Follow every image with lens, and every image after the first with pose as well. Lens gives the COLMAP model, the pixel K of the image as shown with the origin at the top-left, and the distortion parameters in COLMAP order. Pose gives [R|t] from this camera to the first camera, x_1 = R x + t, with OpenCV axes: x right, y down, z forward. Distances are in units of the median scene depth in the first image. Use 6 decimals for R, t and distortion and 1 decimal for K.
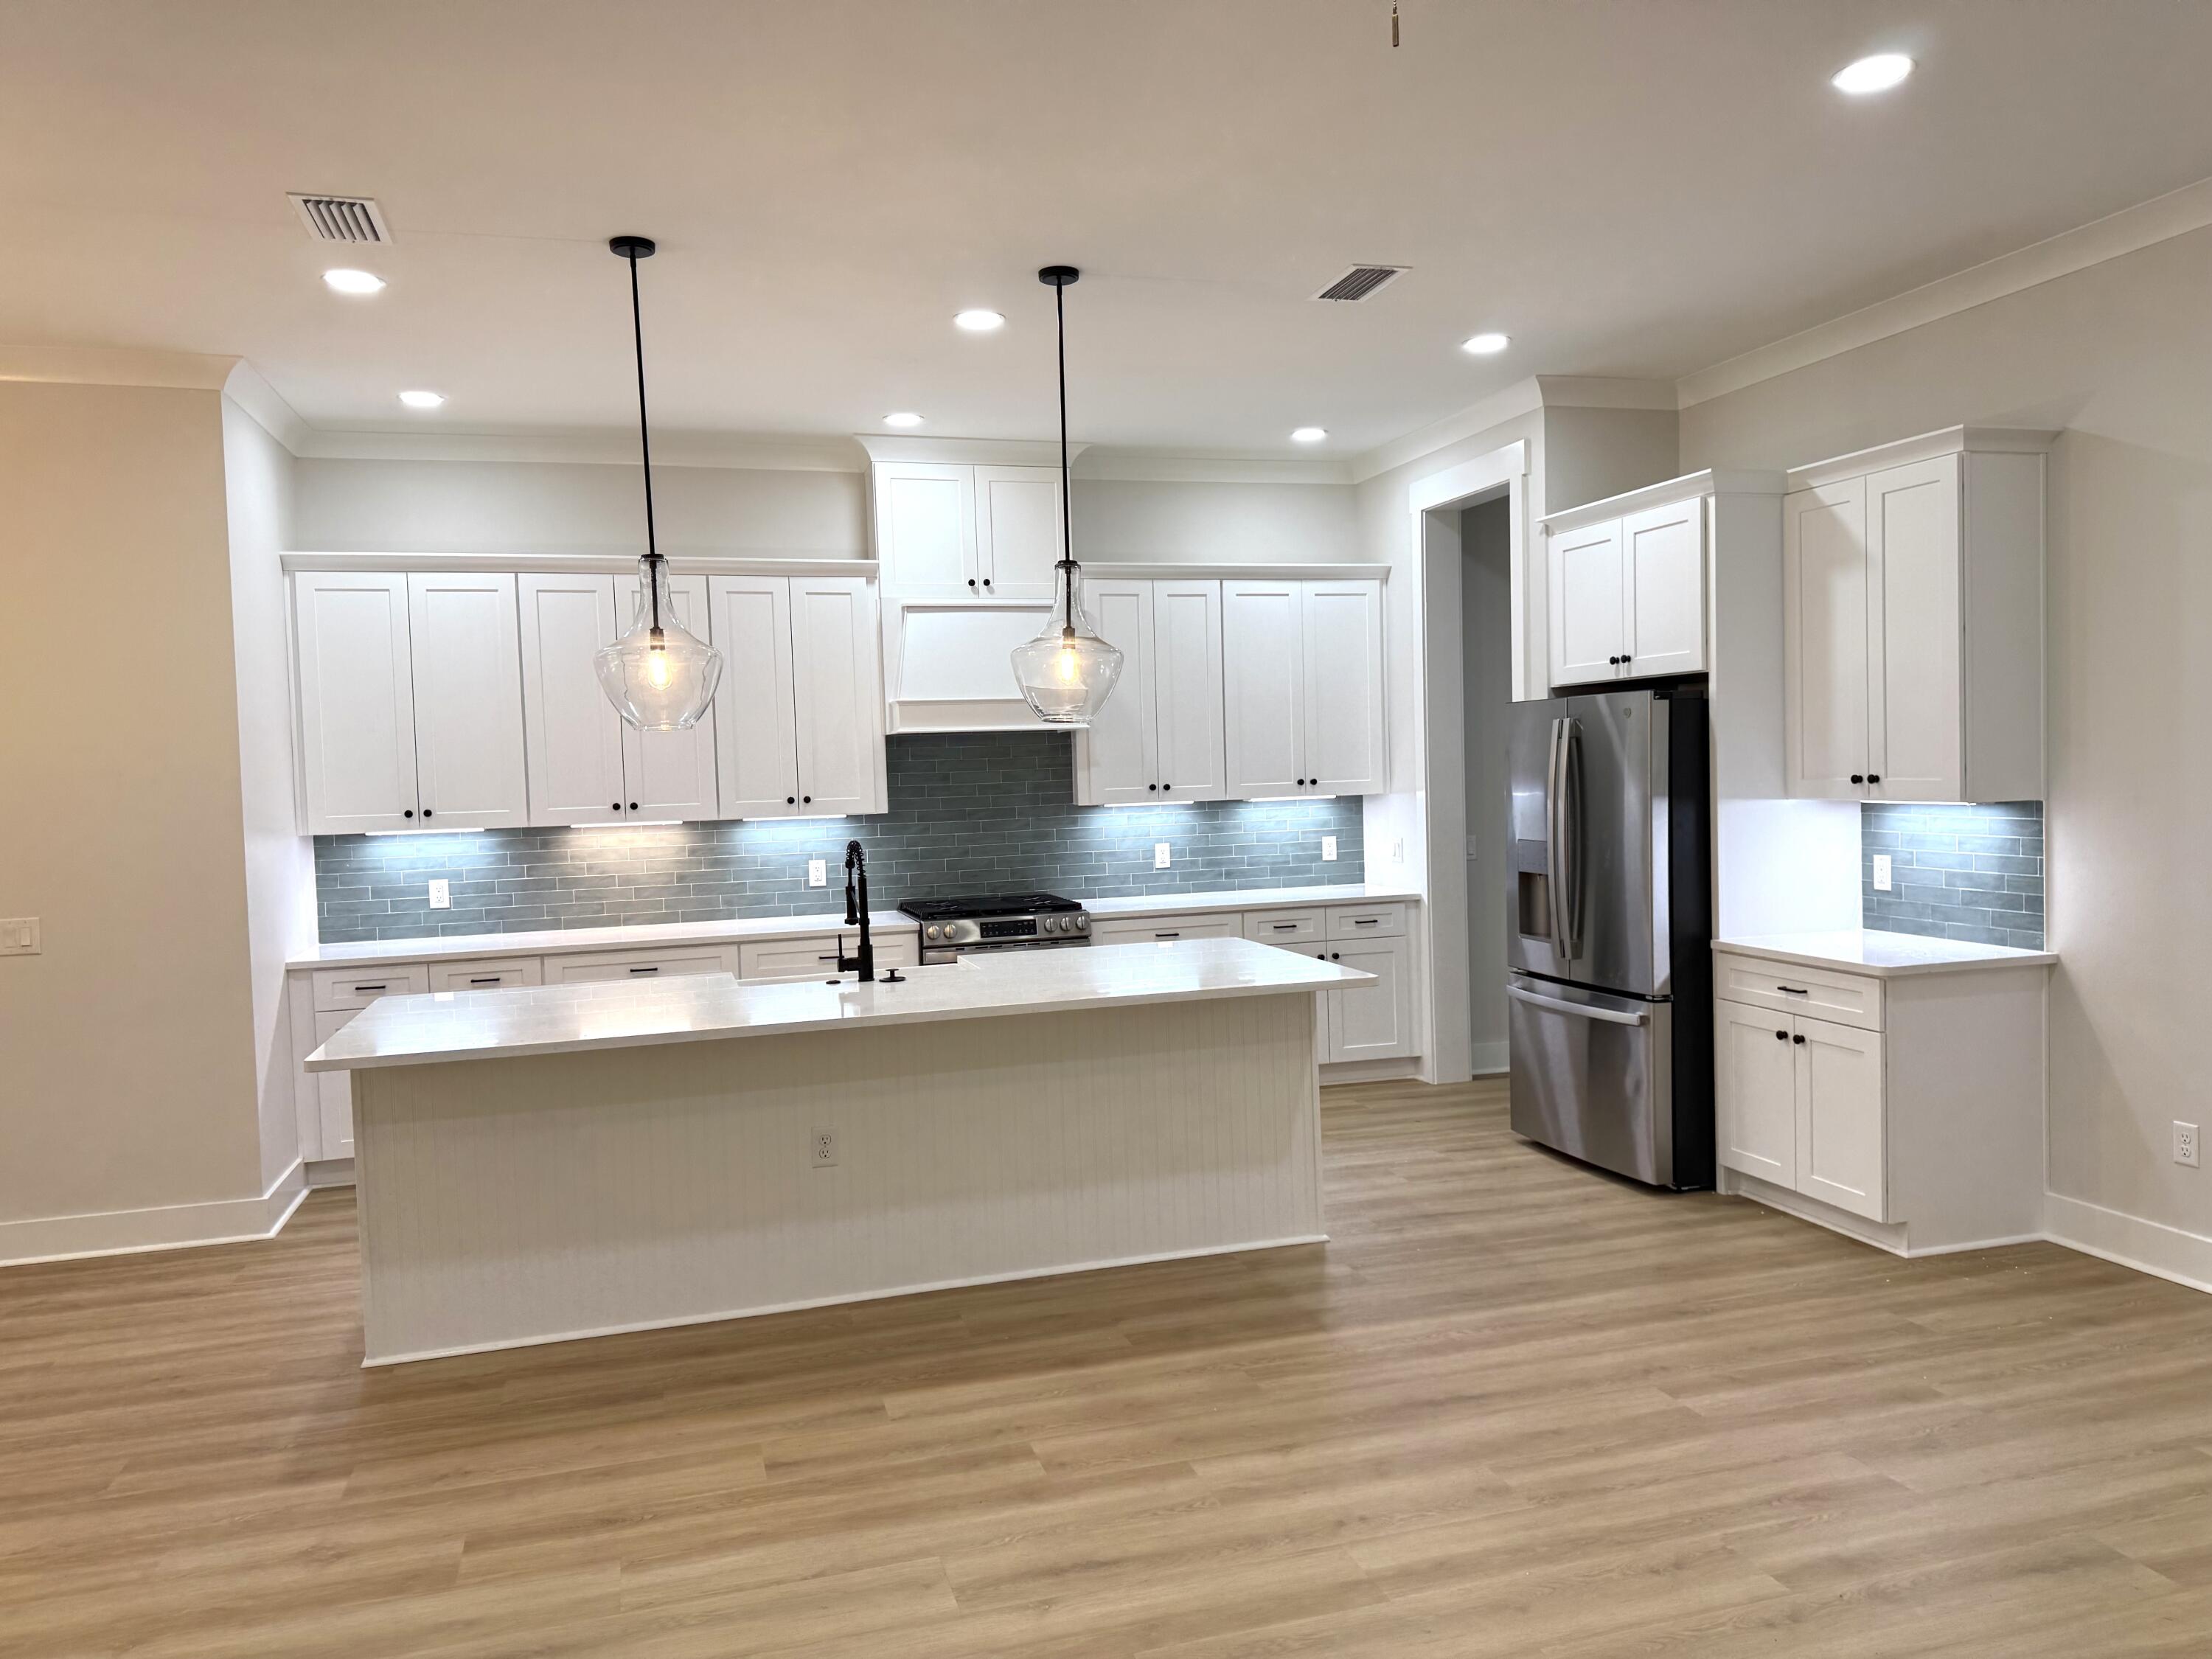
lens RADIAL K [[1575.6, 0, 1106.0], [0, 1575.6, 829.5], [0, 0, 1]] dist [0.005919, -0.005196]
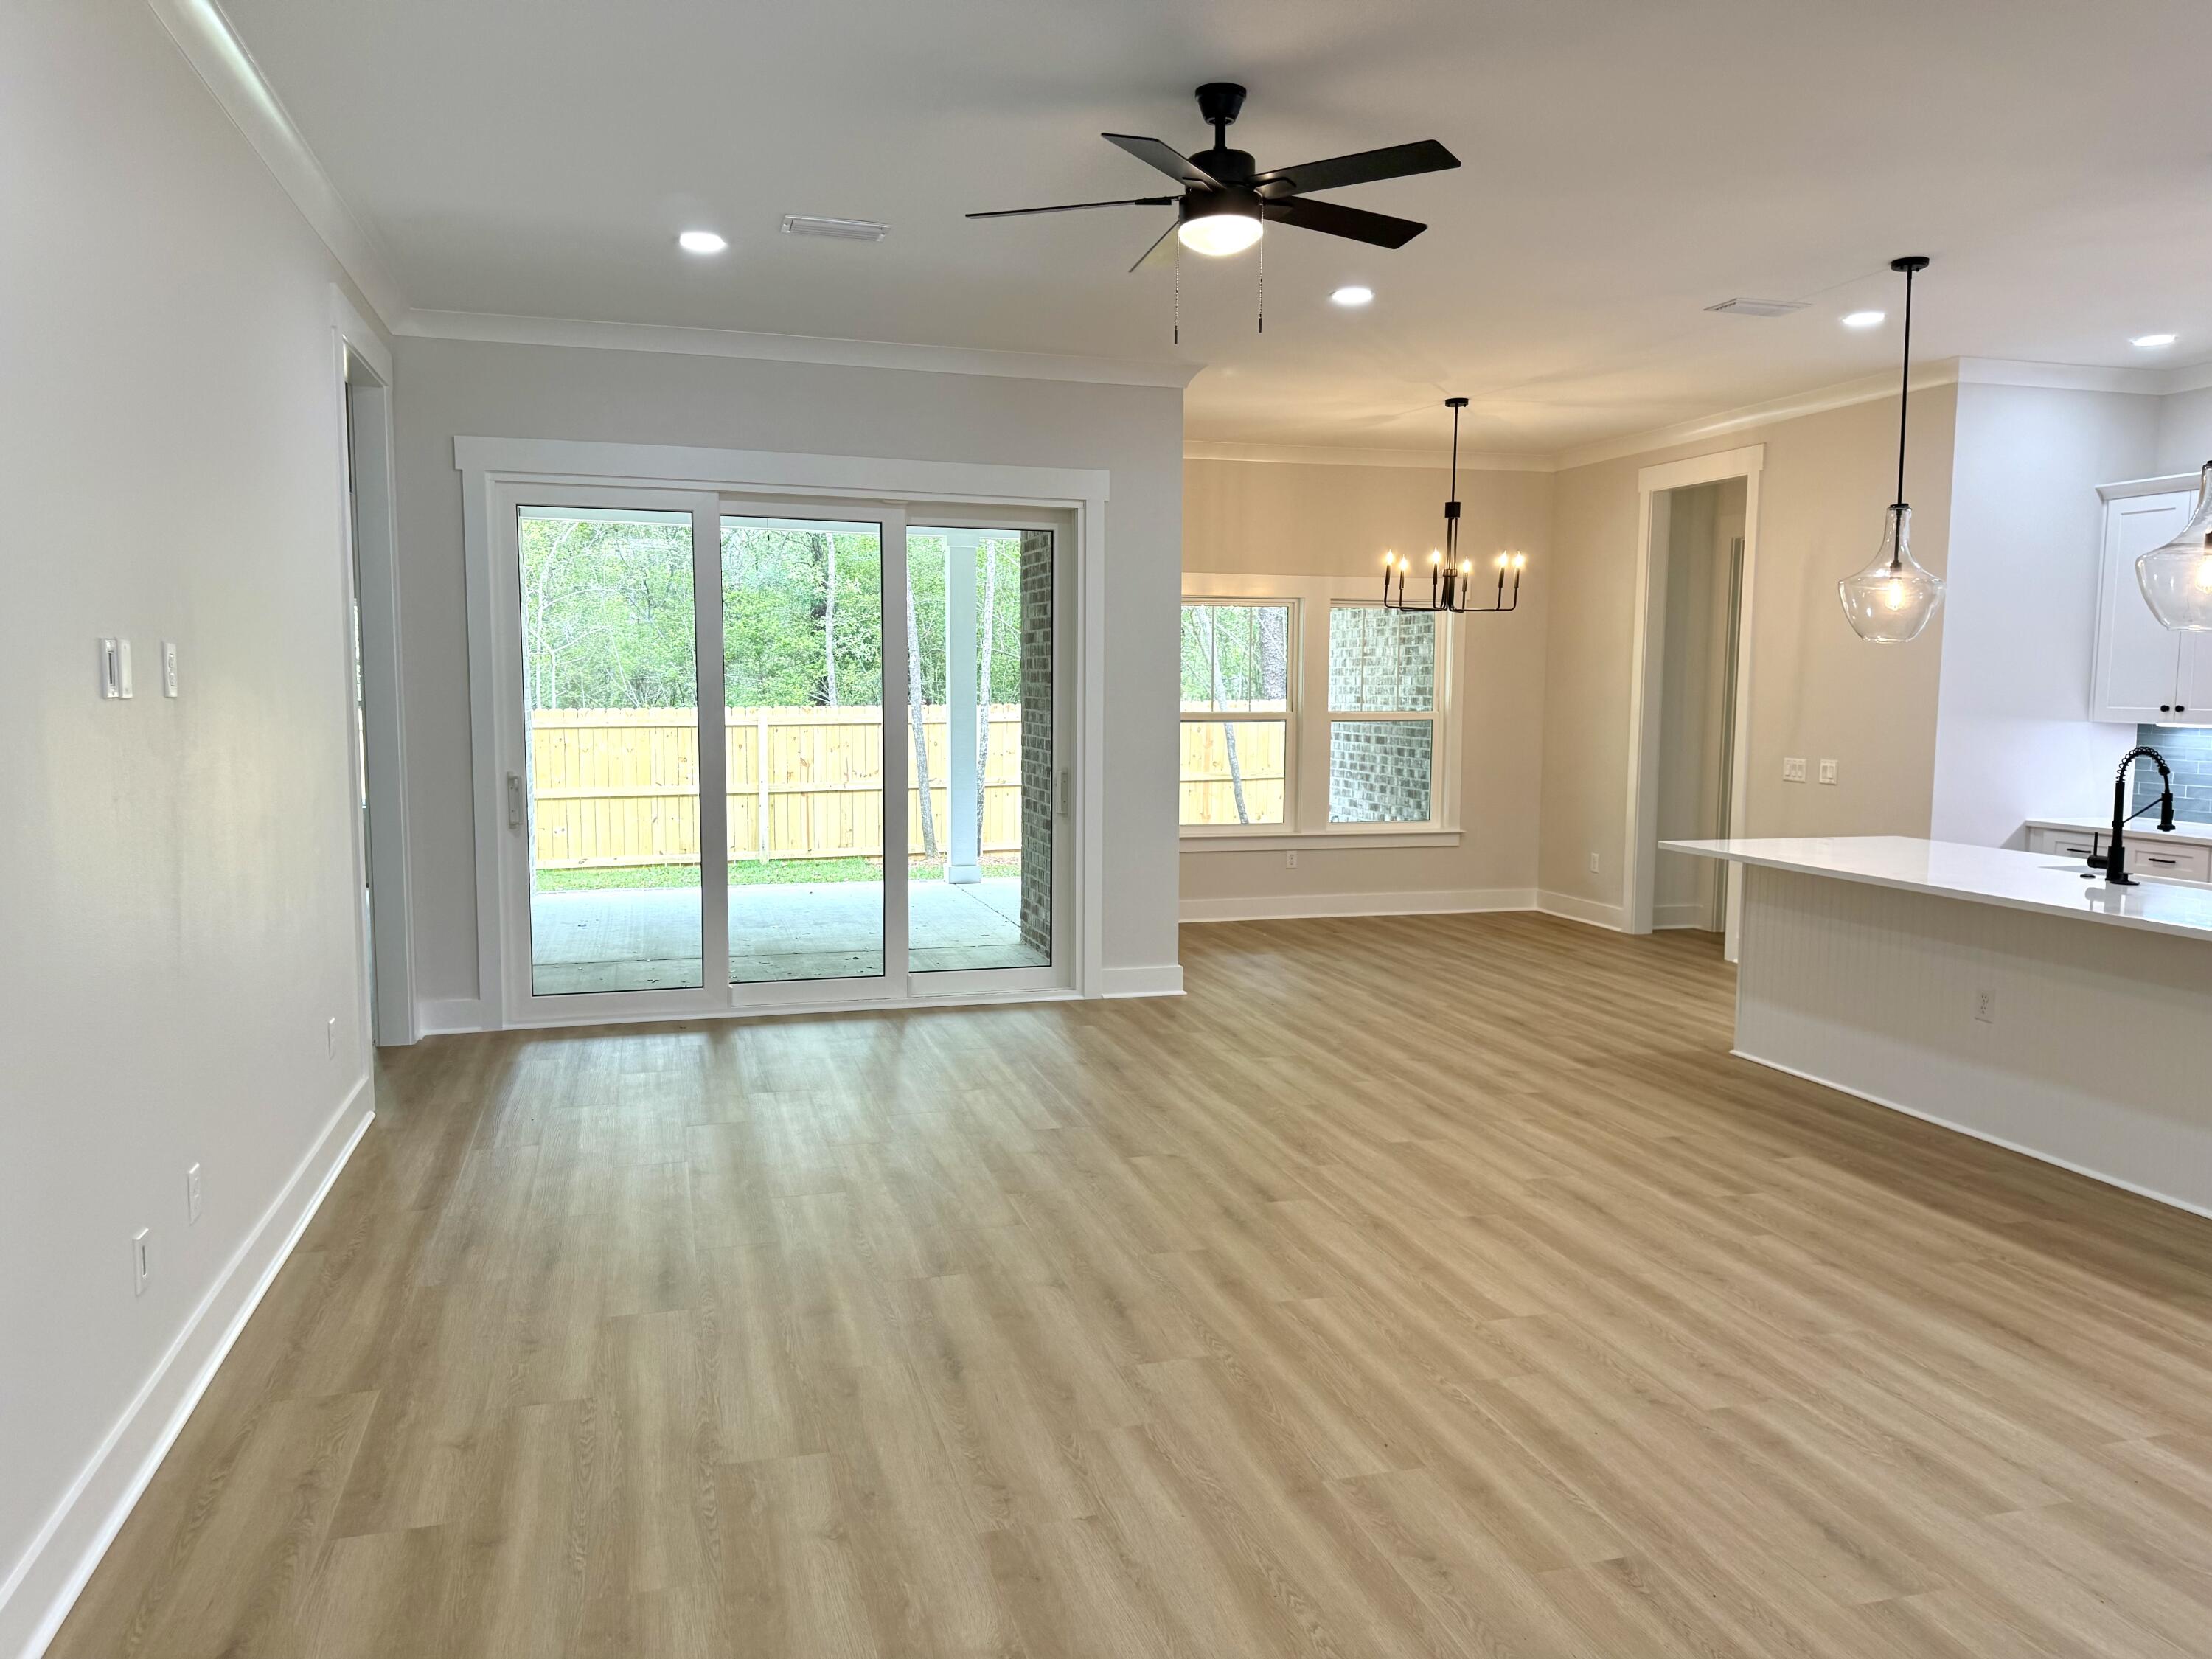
lens RADIAL K [[1575.6, 0, 1106.0], [0, 1575.6, 829.5], [0, 0, 1]] dist [0.005919, -0.005196]
pose [[0.008977, 0.133214, -0.991047, 1.216854], [-0.059443, 0.989405, 0.132455, -0.052440], [0.998191, 0.057722, 0.016800, 0.415030]]
